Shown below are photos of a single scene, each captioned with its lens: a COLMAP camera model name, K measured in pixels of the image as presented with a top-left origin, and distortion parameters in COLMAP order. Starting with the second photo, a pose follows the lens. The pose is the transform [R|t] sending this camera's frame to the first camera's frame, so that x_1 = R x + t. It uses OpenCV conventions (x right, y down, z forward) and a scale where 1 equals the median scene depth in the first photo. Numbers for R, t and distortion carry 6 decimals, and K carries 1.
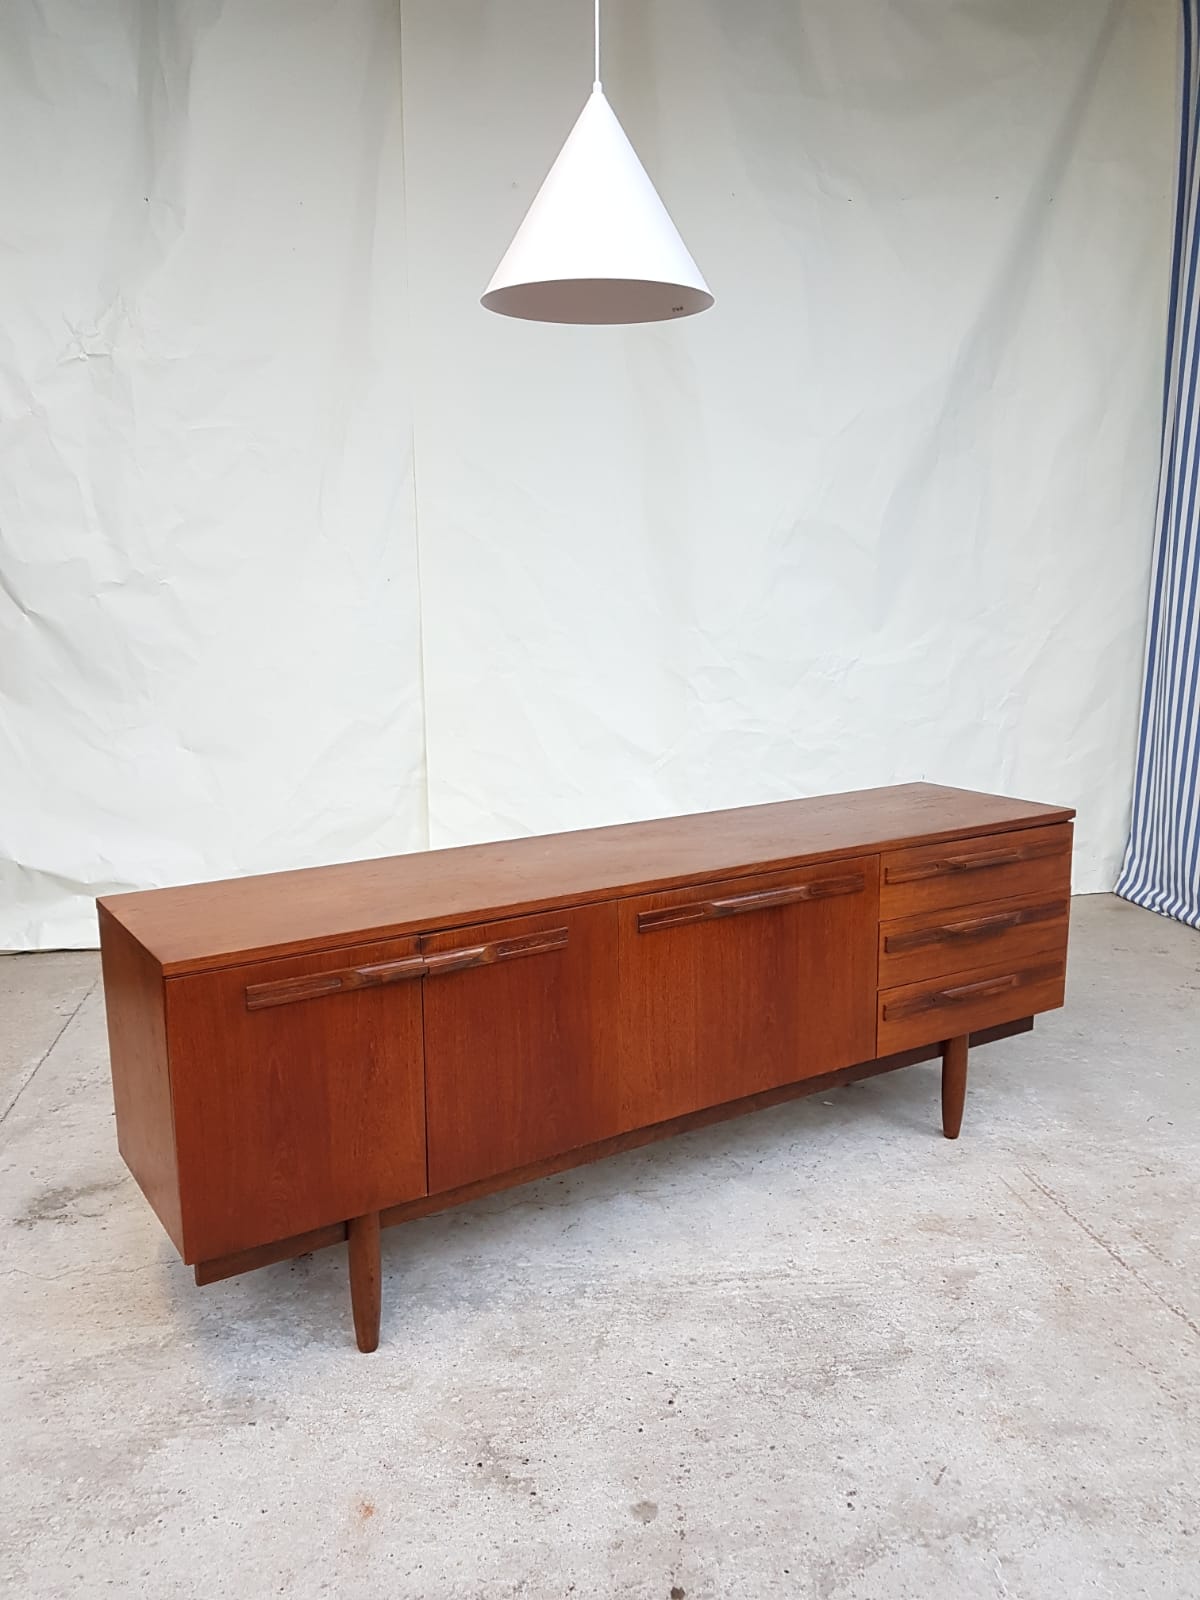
lens RADIAL K [[1260.7, 0, 581.6], [0, 1260.7, 803.1], [0, 0, 1]] dist [0.046240, -0.054755]
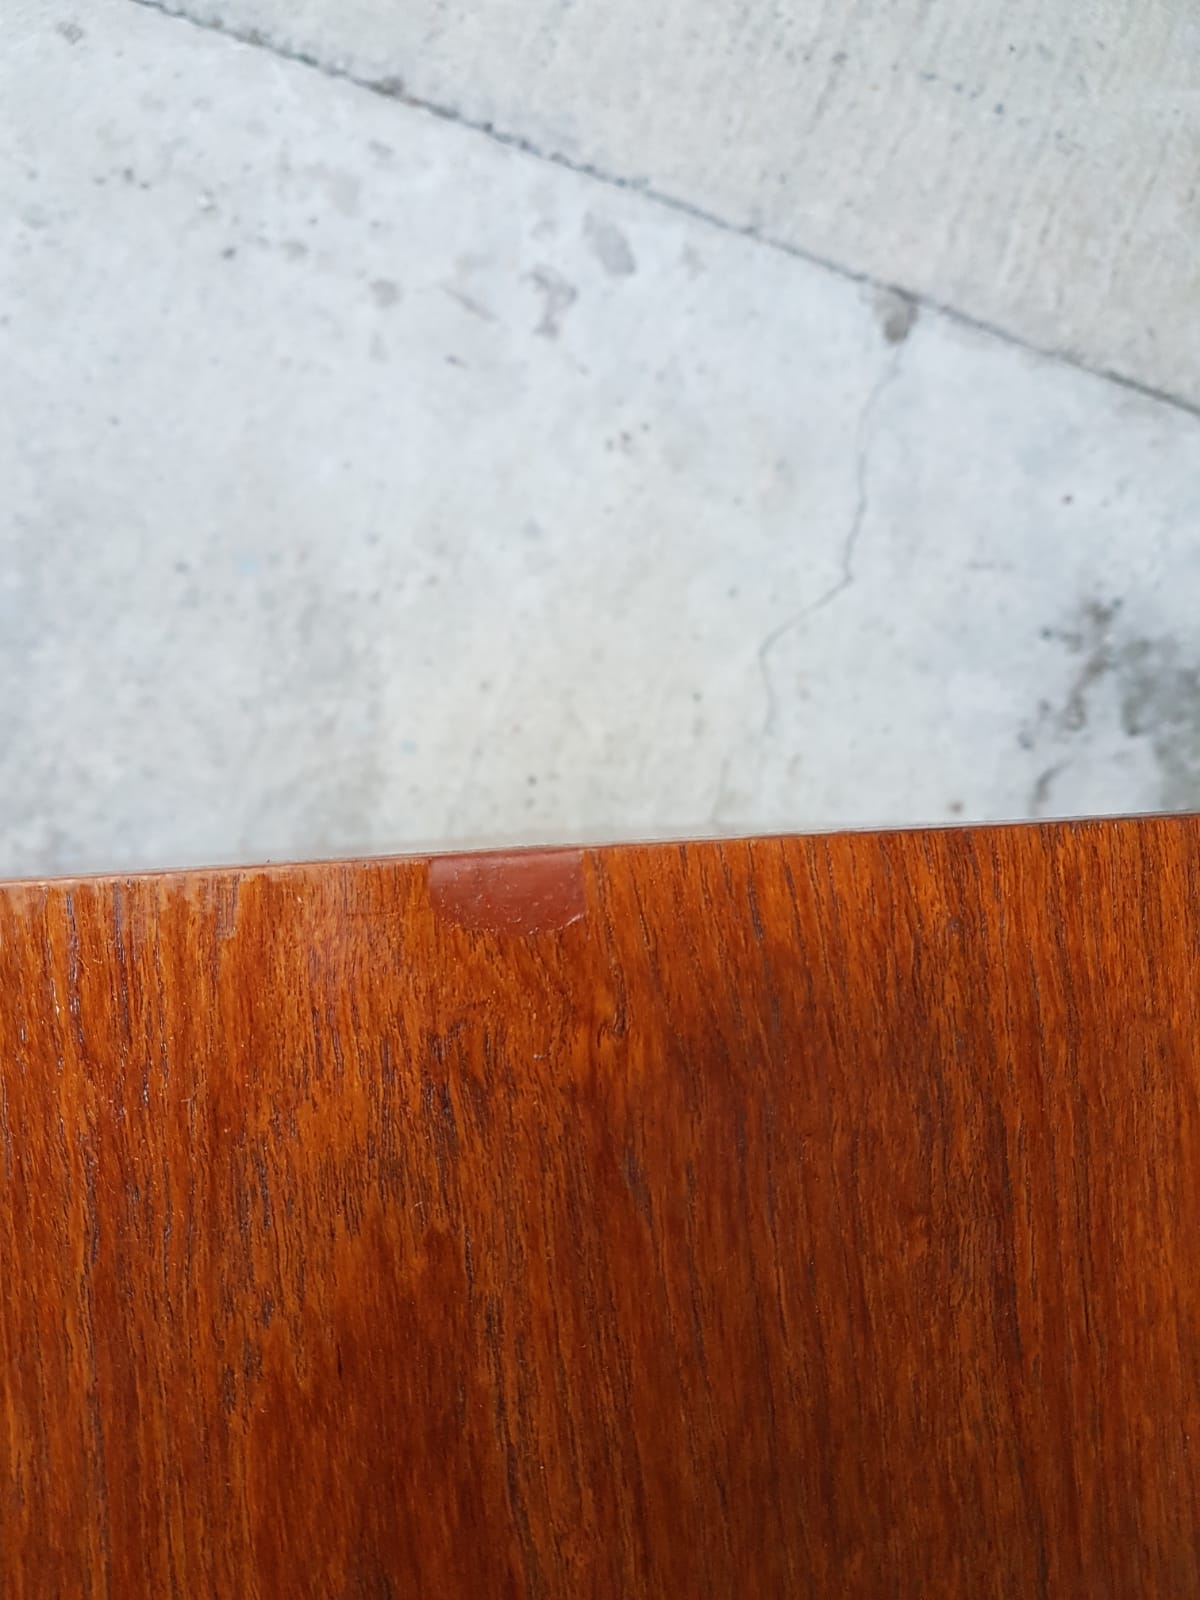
lens RADIAL K [[1260.7, 0, 592.7], [0, 1260.7, 808.7], [0, 0, 1]] dist [0.046240, -0.054755]
pose [[-0.481053, 0.876291, -0.026486, -0.342145], [-0.230950, -0.097523, 0.968066, 0.006038], [0.845724, 0.471808, 0.249293, 0.888049]]
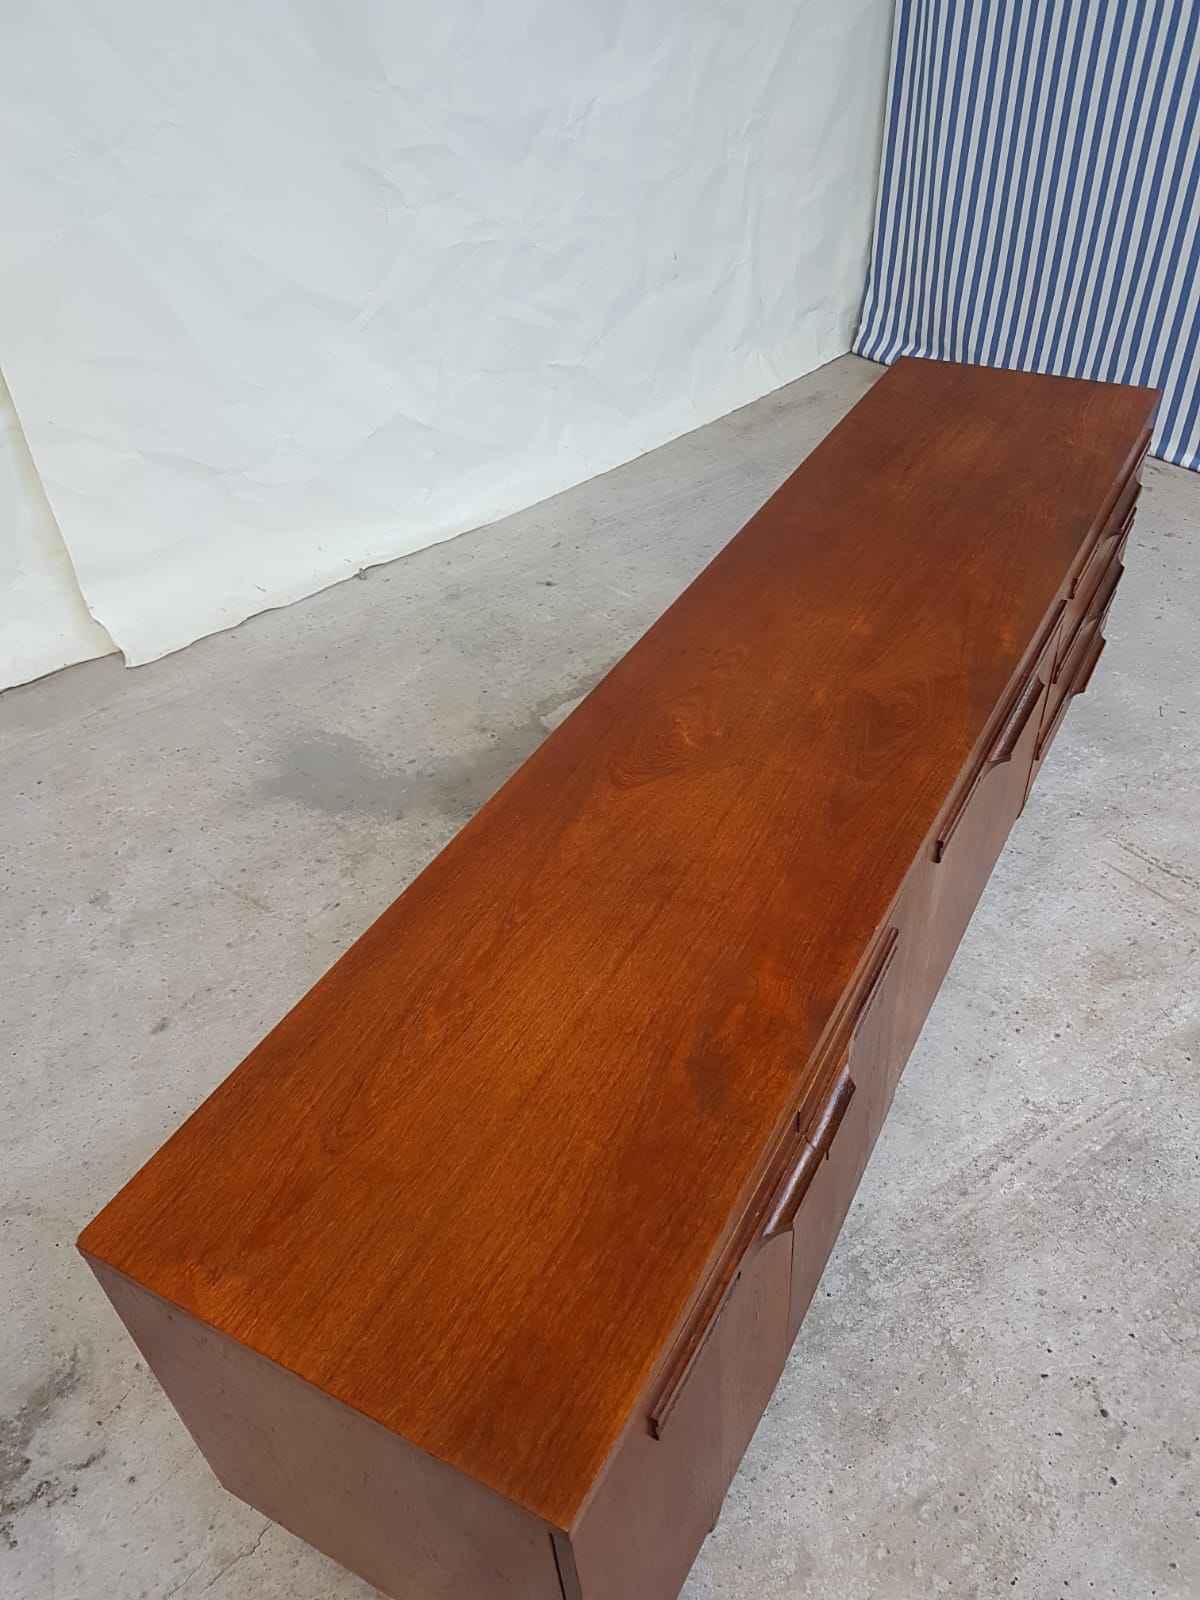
lens RADIAL K [[1260.7, 0, 564.4], [0, 1260.7, 803.5], [0, 0, 1]] dist [0.046240, -0.054755]
pose [[0.878638, -0.335497, 0.339760, -0.314560], [0.136987, 0.858760, 0.493727, -0.248605], [-0.457416, -0.387265, 0.800498, 0.575780]]
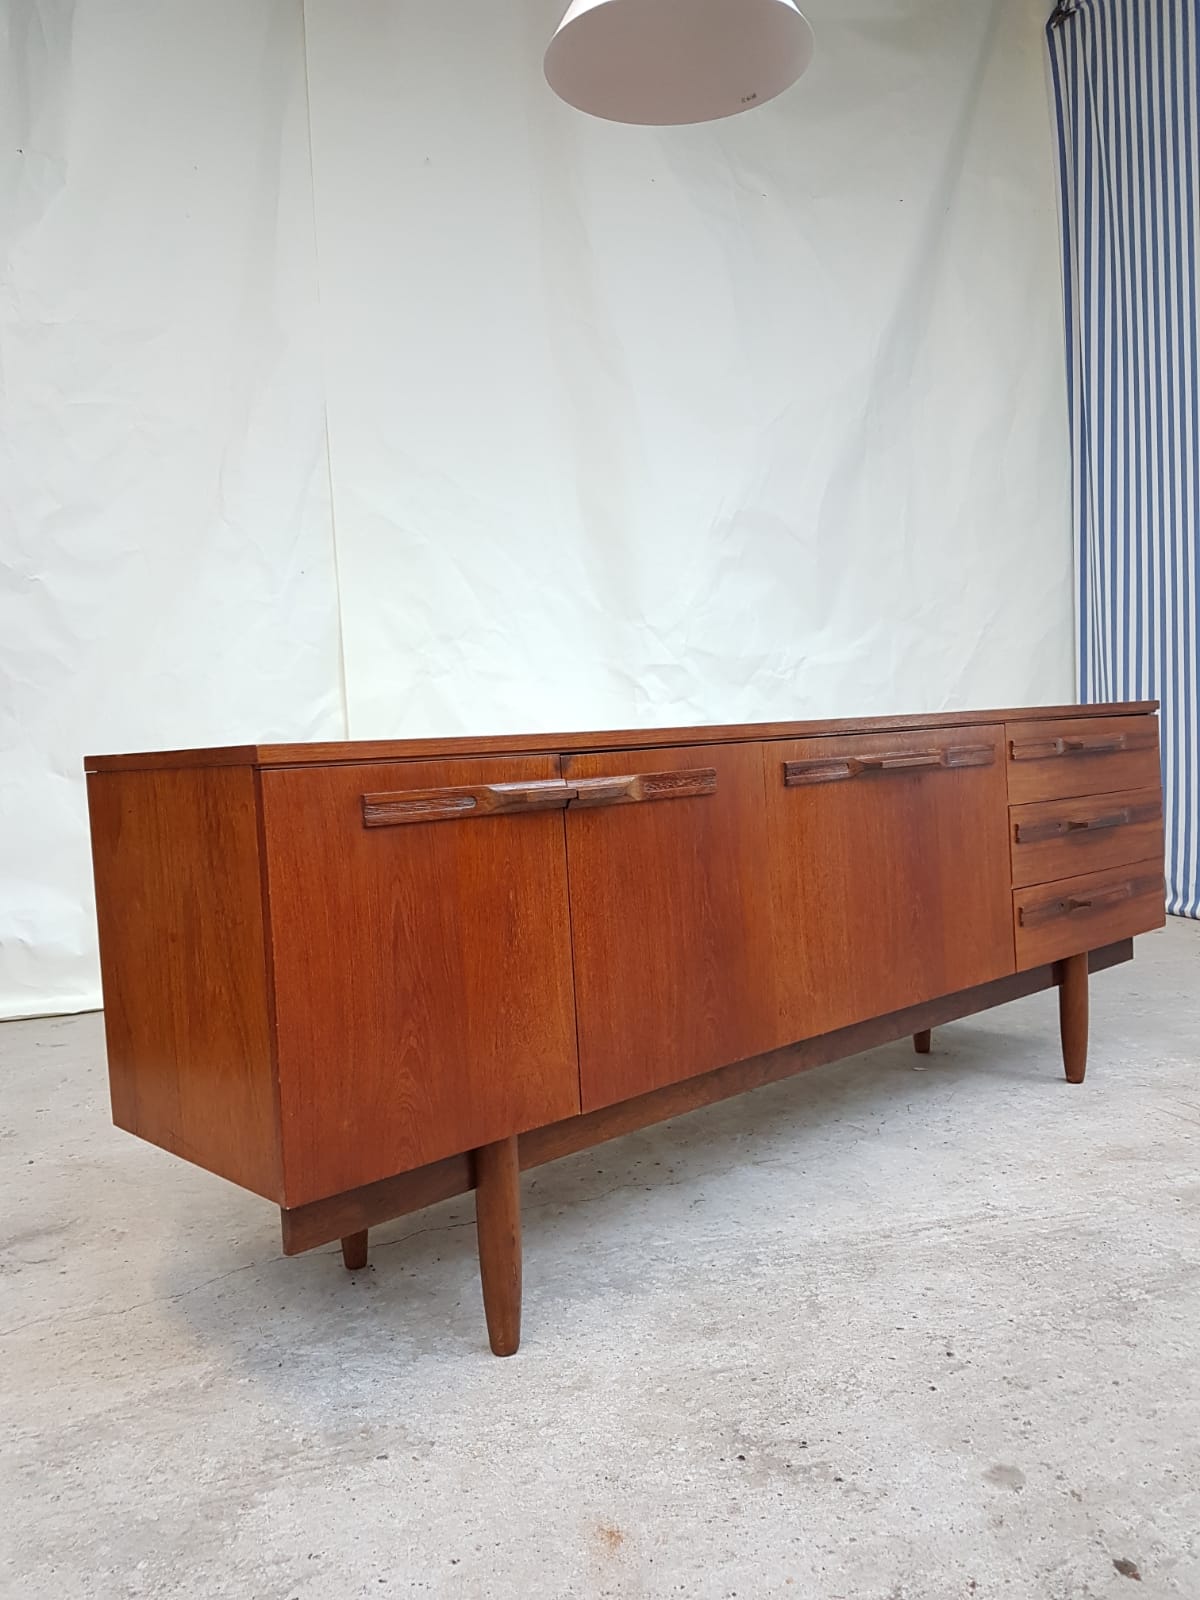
lens RADIAL K [[1260.7, 0, 587.0], [0, 1260.7, 791.3], [0, 0, 1]] dist [0.046240, -0.054755]
pose [[0.983930, -0.048001, 0.171980, -0.212350], [0.072880, 0.987265, -0.141408, 0.205952], [-0.163002, 0.151669, 0.974898, 0.232049]]
